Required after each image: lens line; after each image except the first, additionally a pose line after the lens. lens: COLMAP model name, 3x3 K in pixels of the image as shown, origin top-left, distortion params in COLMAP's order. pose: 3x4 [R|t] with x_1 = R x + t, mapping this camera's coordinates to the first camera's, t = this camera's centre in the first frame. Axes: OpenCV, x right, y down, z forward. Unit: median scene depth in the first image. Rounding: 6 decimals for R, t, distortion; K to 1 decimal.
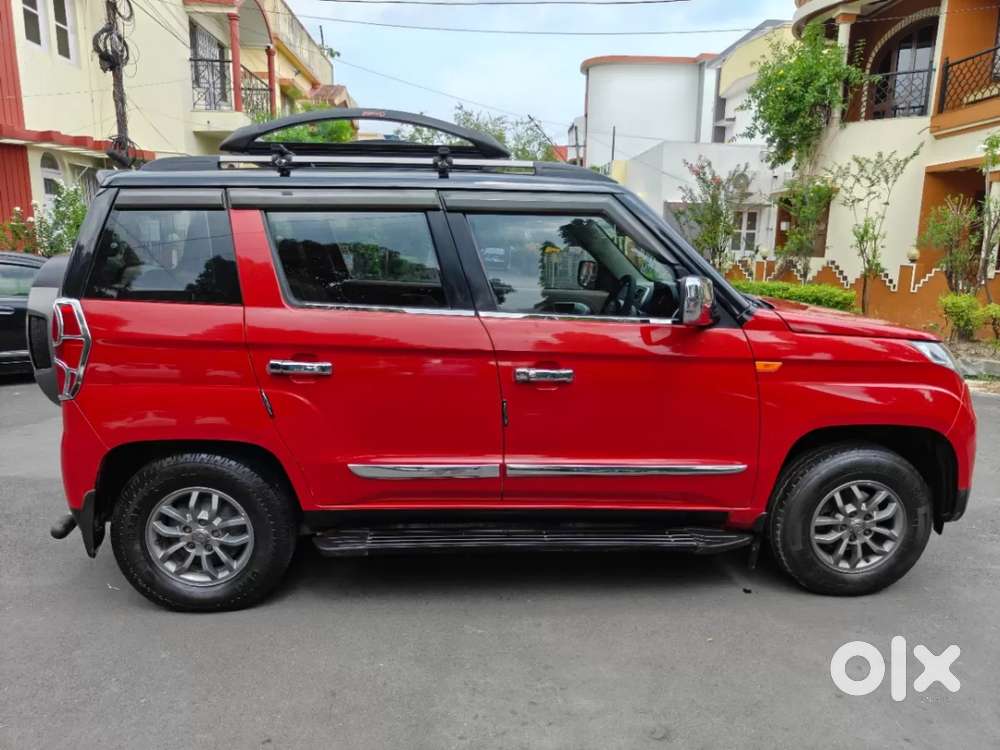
lens RADIAL K [[730.4, 0, 500.0], [0, 730.4, 375.0], [0, 0, 1]] dist [0.001478, 0.003215]
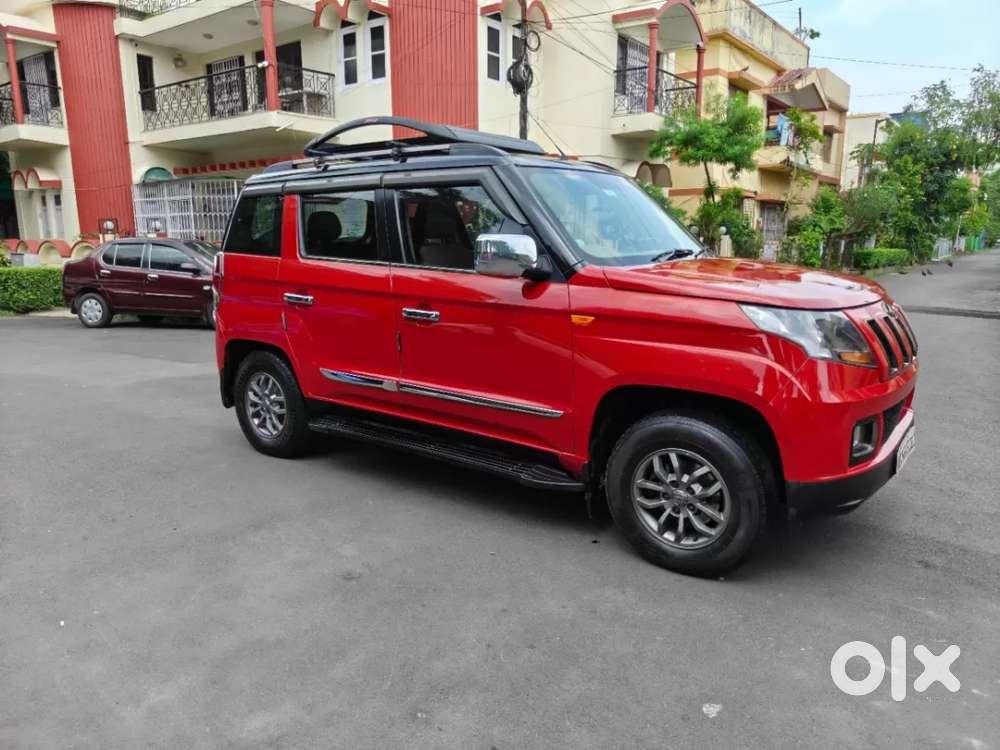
lens RADIAL K [[730.4, 0, 500.0], [0, 730.4, 375.0], [0, 0, 1]] dist [0.001478, 0.003215]
pose [[0.752887, 0.109853, -0.648917, 0.918091], [-0.105875, 0.993346, 0.045321, 0.030331], [0.649578, 0.034582, 0.759508, 0.122254]]
